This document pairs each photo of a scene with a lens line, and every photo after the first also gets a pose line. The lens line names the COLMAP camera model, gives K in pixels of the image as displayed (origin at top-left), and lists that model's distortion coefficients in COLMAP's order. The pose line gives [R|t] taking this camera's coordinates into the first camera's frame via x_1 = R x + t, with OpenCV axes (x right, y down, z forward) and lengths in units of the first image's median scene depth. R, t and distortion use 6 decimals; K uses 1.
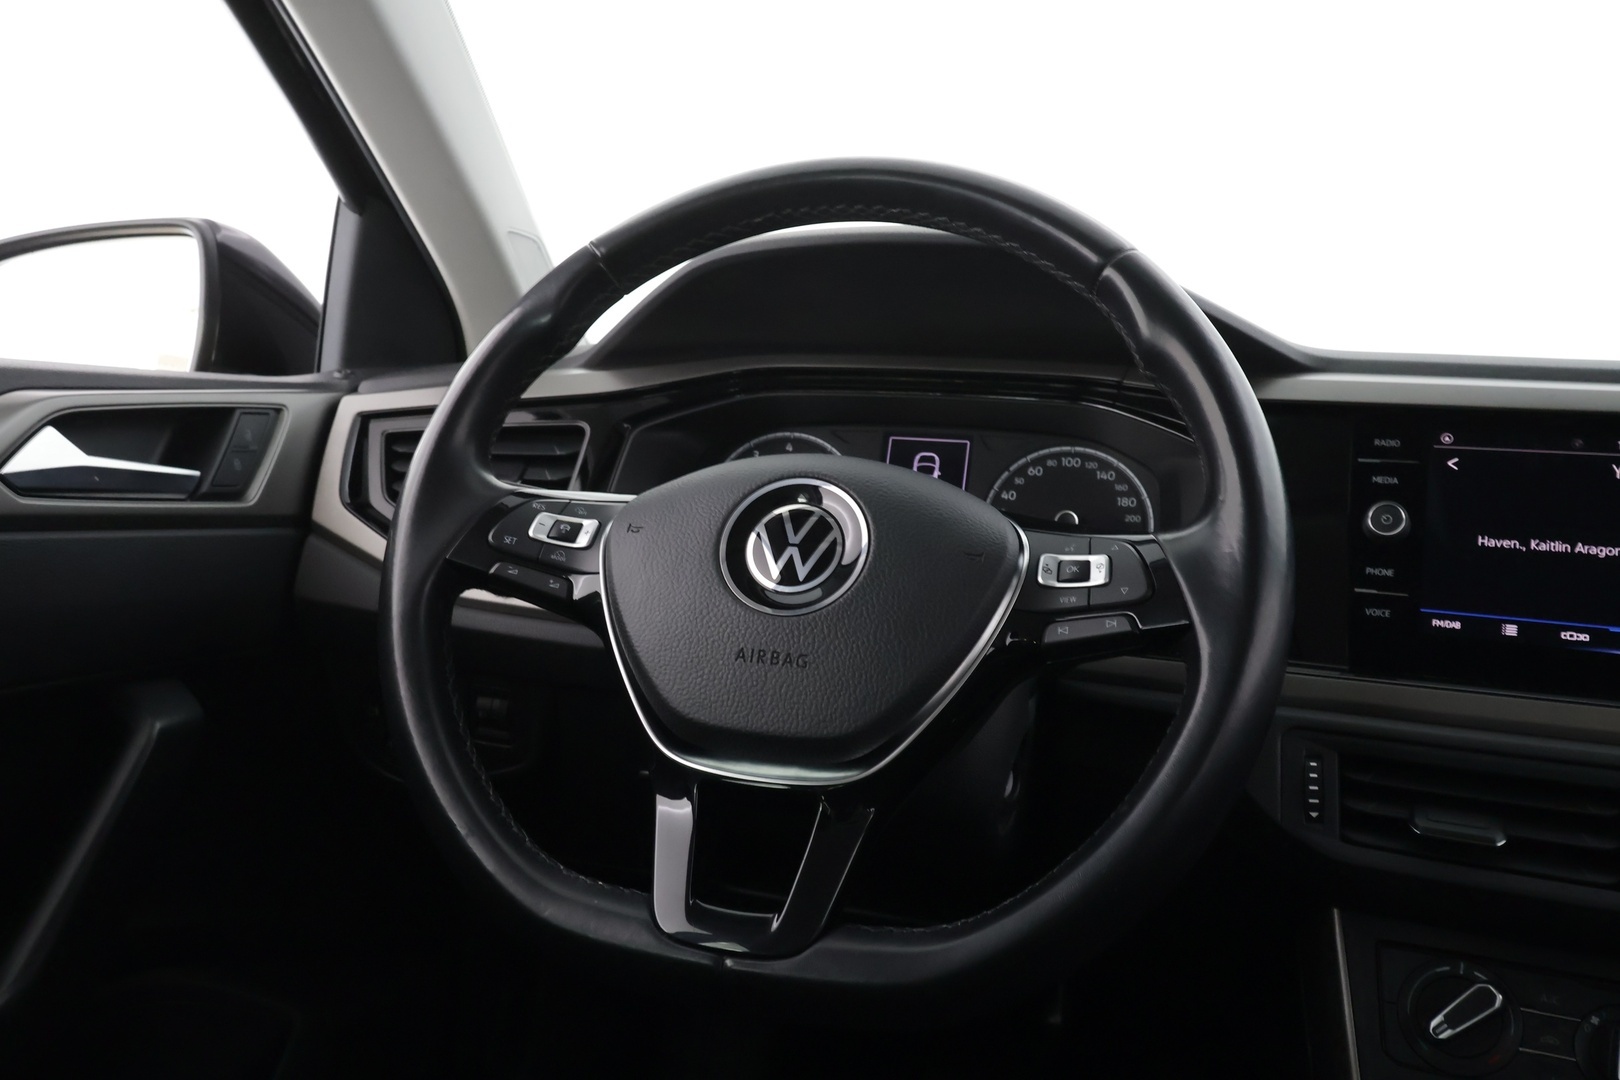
lens RADIAL K [[1260.2, 0, 810.0], [0, 1260.2, 540.0], [0, 0, 1]] dist [0.000539, -0.001156]
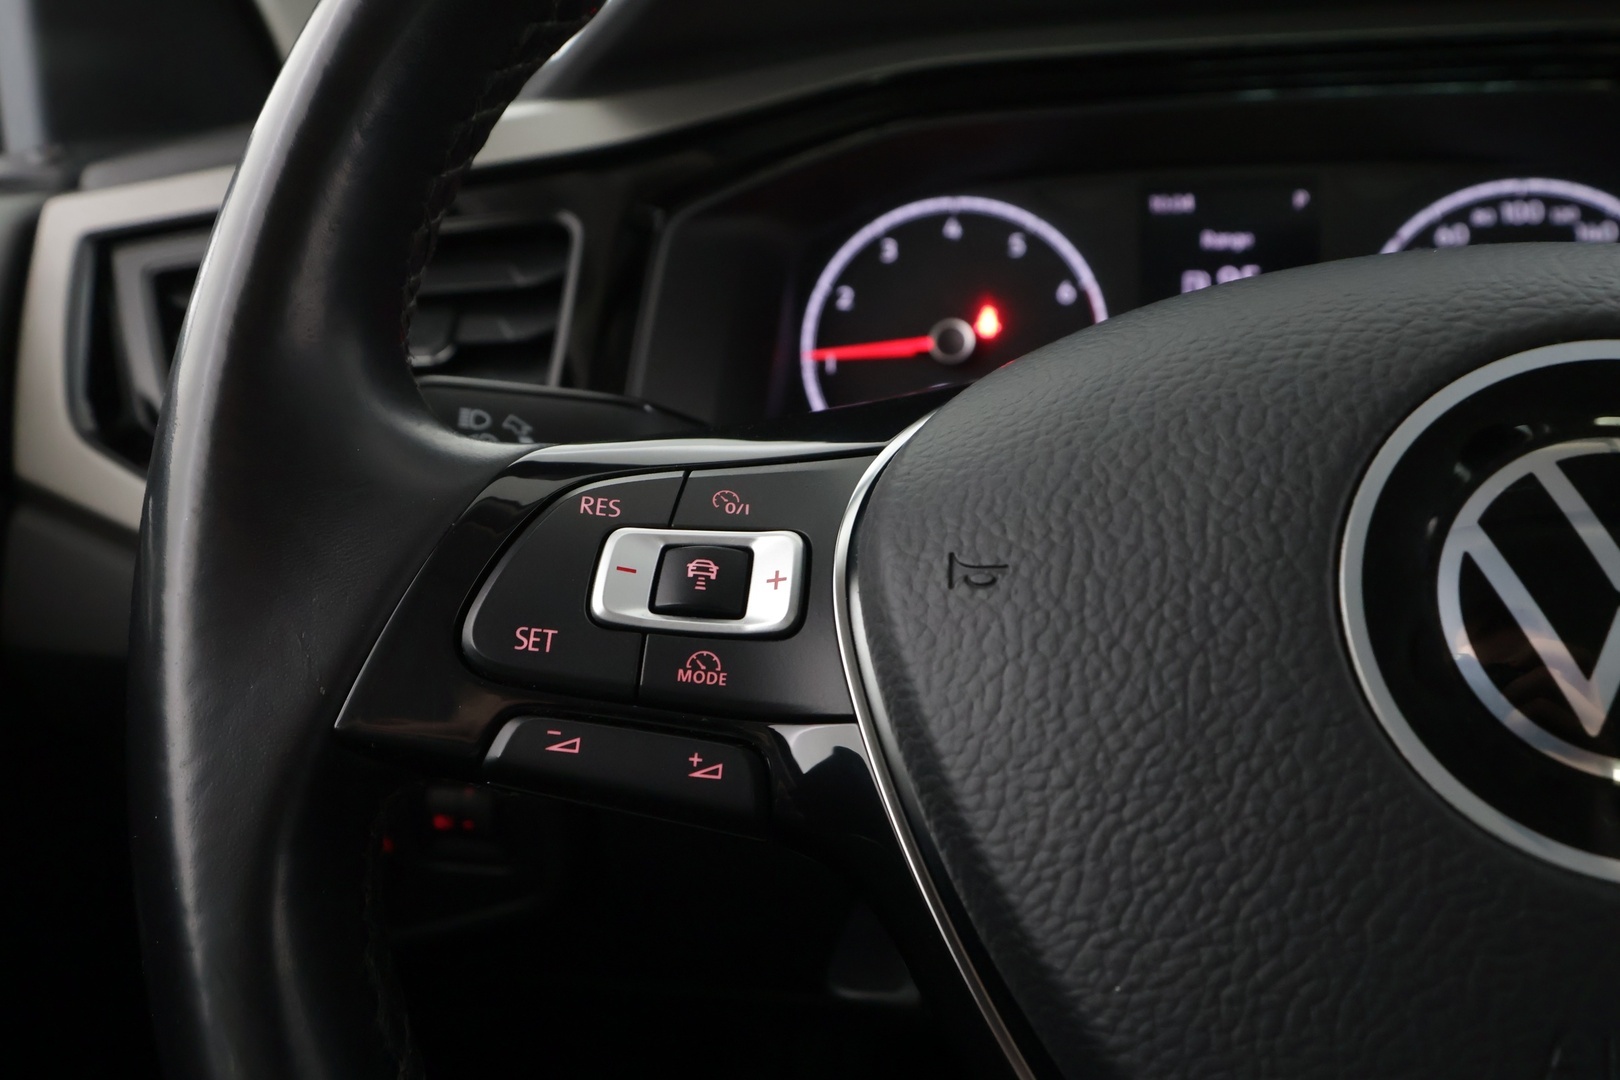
lens RADIAL K [[1300.3, 0, 831.2], [0, 1300.3, 533.8], [0, 0, 1]] dist [0.008347, -0.000700]
pose [[0.989556, -0.108370, 0.095051, -0.188063], [0.090140, 0.979778, 0.178634, -0.073101], [-0.112488, -0.168201, 0.979314, 0.662635]]
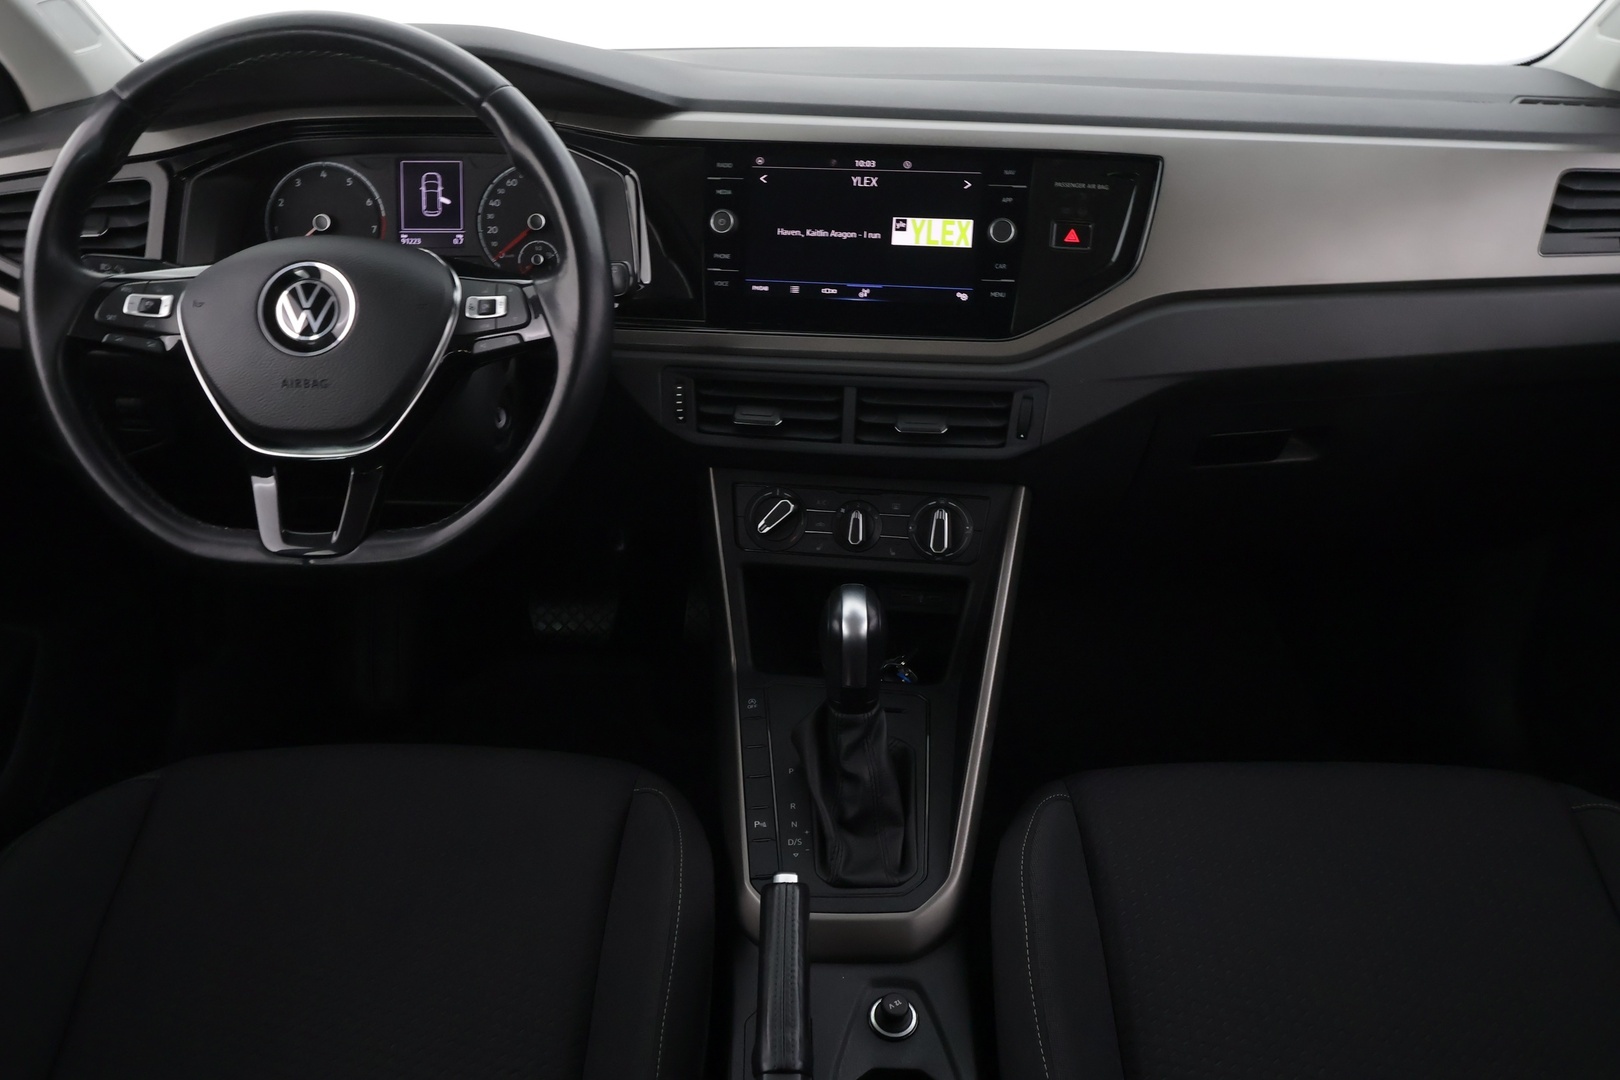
lens RADIAL K [[1260.2, 0, 810.0], [0, 1260.2, 540.0], [0, 0, 1]] dist [0.000539, -0.001156]
pose [[0.965715, -0.154382, 0.208715, 0.199412], [0.070050, 0.929105, 0.363121, -0.230215], [-0.249977, -0.336051, 0.908065, -0.620316]]
